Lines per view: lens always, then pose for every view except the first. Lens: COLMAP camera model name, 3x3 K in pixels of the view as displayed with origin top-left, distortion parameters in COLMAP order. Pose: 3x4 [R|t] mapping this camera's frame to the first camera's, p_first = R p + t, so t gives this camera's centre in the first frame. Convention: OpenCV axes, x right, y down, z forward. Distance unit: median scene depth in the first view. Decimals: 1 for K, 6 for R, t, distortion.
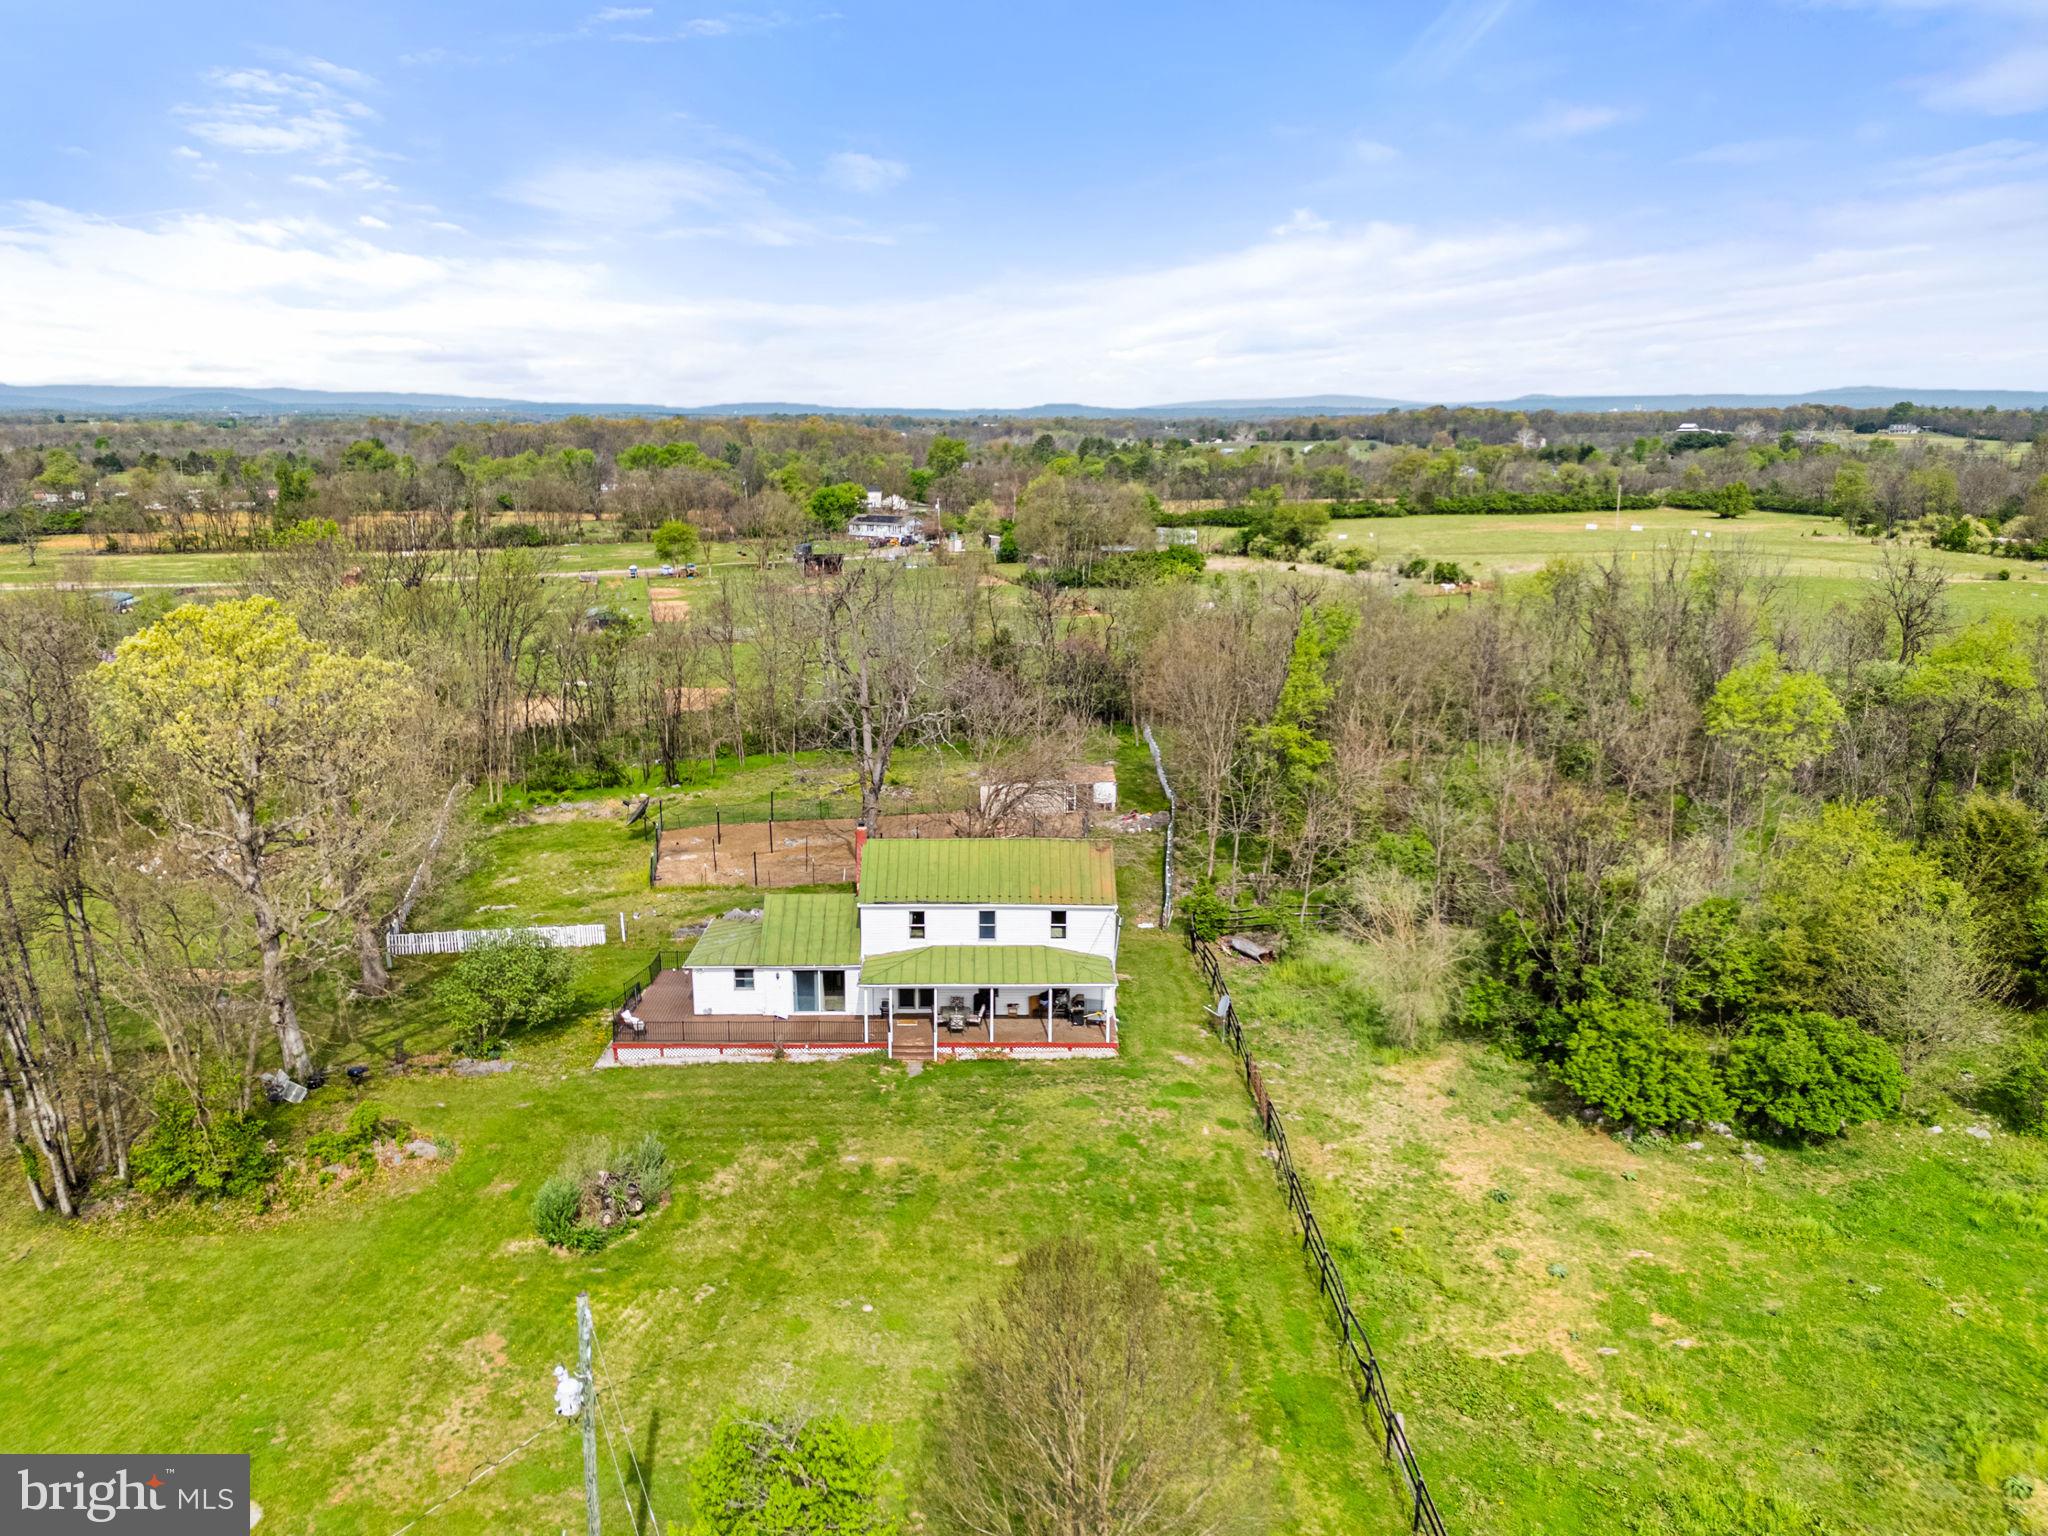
lens RADIAL K [[1520.0, 0, 975.4], [0, 1520.0, 757.2], [0, 0, 1]] dist [0.092266, -0.092359]
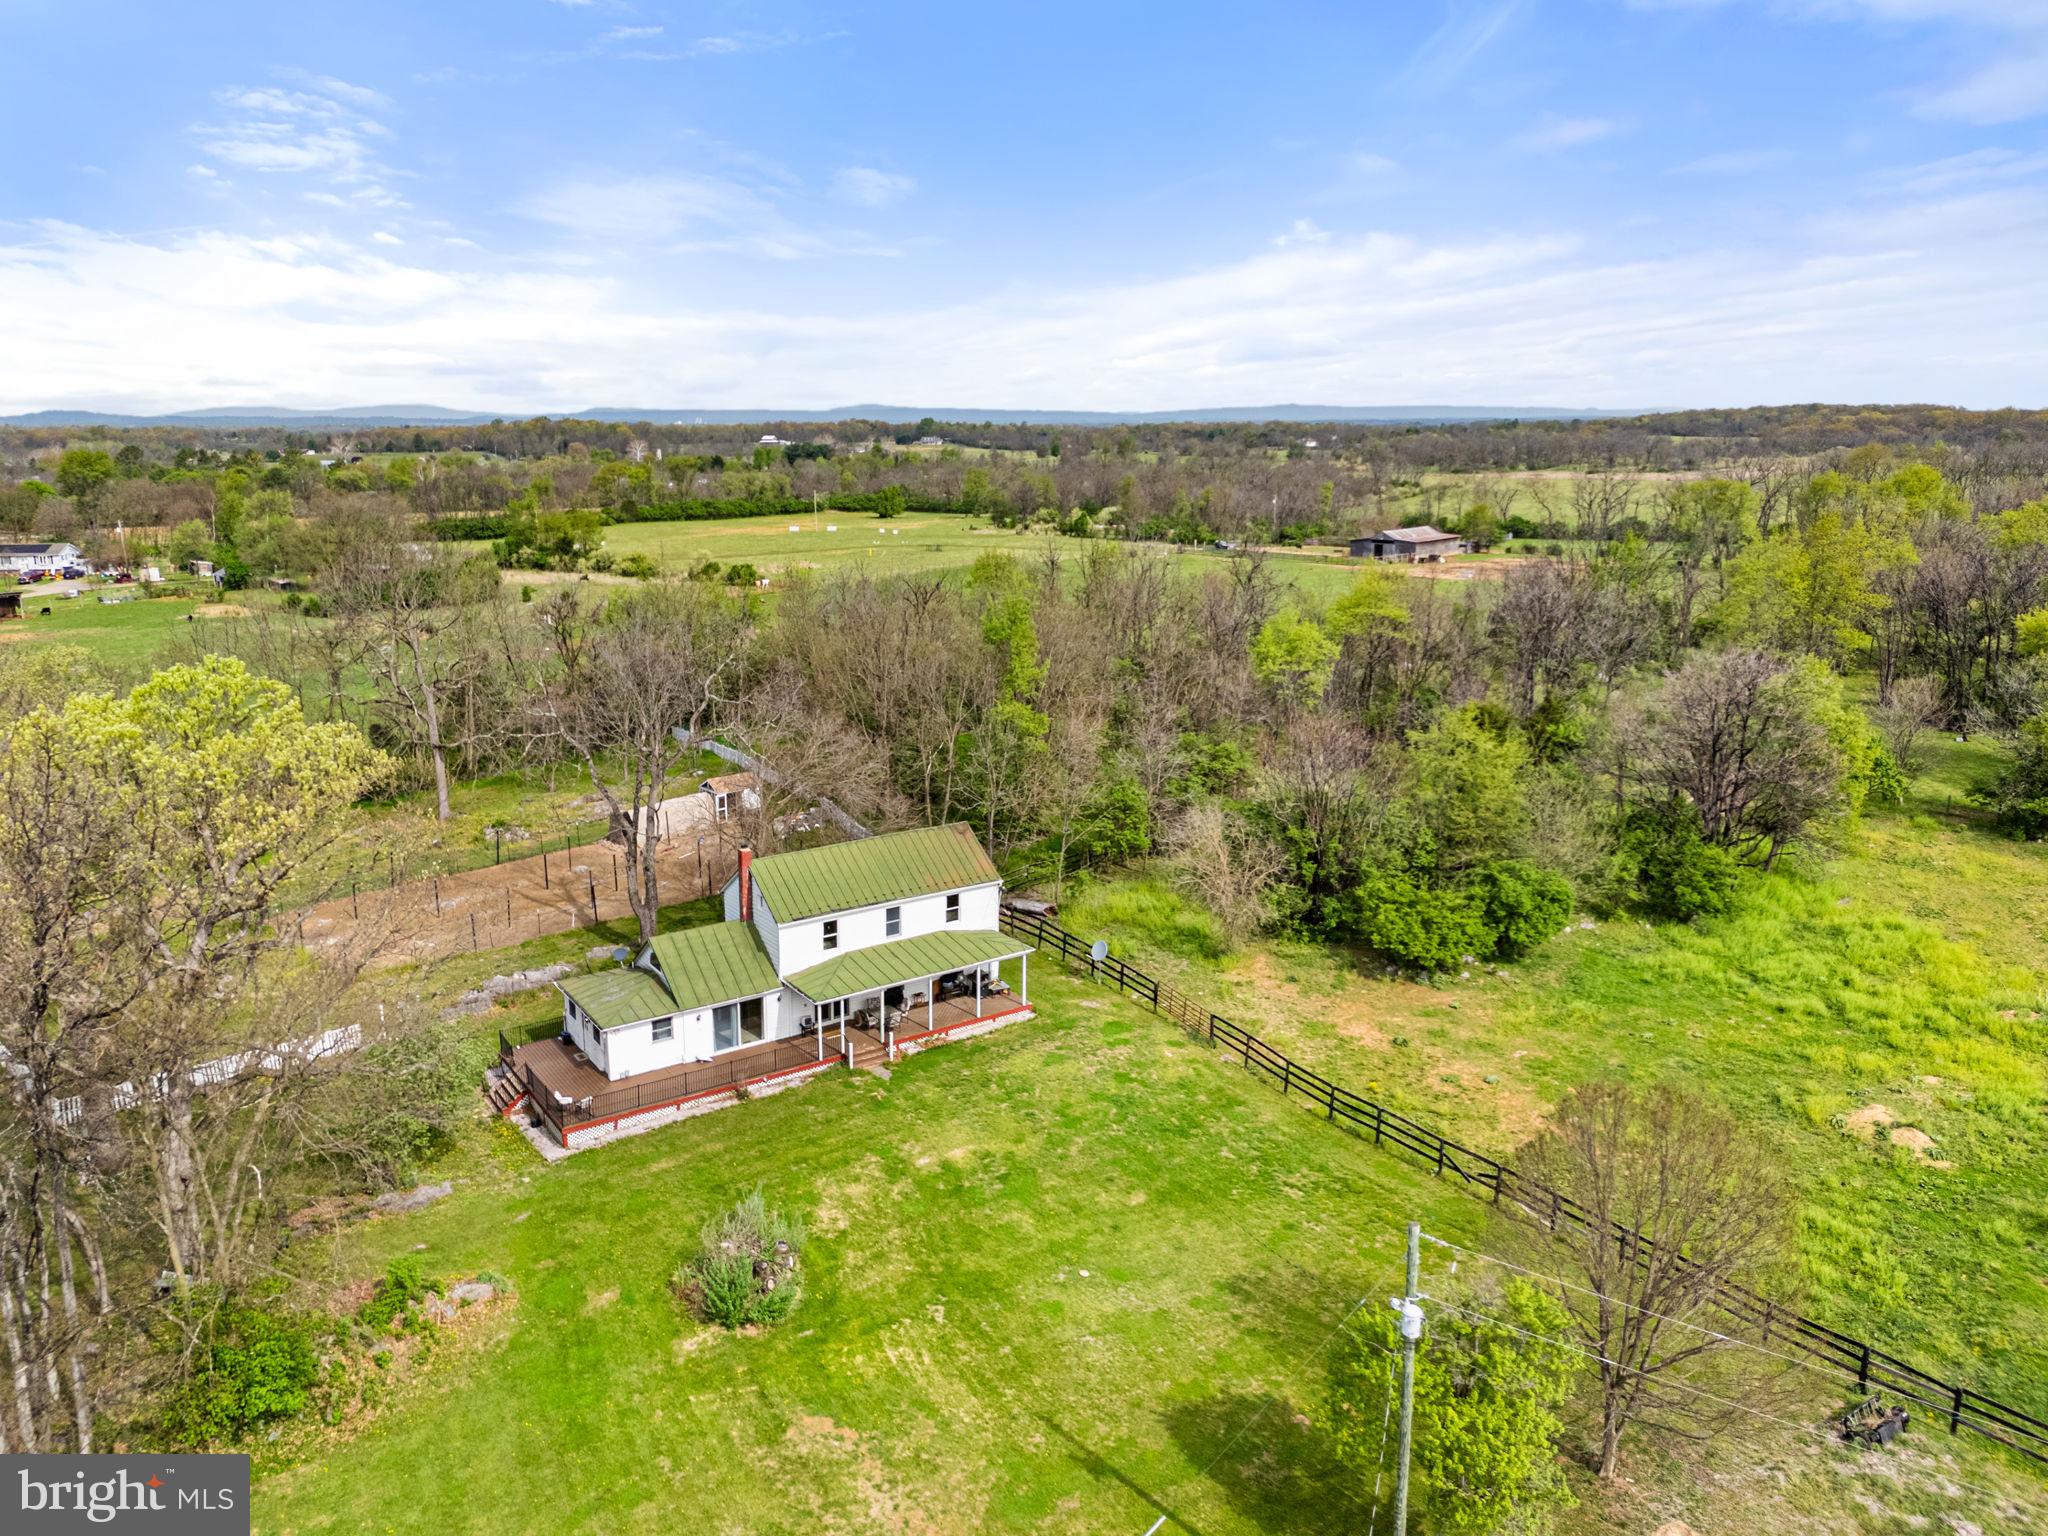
lens RADIAL K [[1496.1, 0, 1014.1], [0, 1496.1, 770.4], [0, 0, 1]] dist [0.092760, -0.086173]
pose [[0.826445, -0.131148, 0.547529, -0.460948], [0.128684, 0.990750, 0.043075, -0.022638], [-0.548114, 0.034859, 0.835677, 0.113743]]
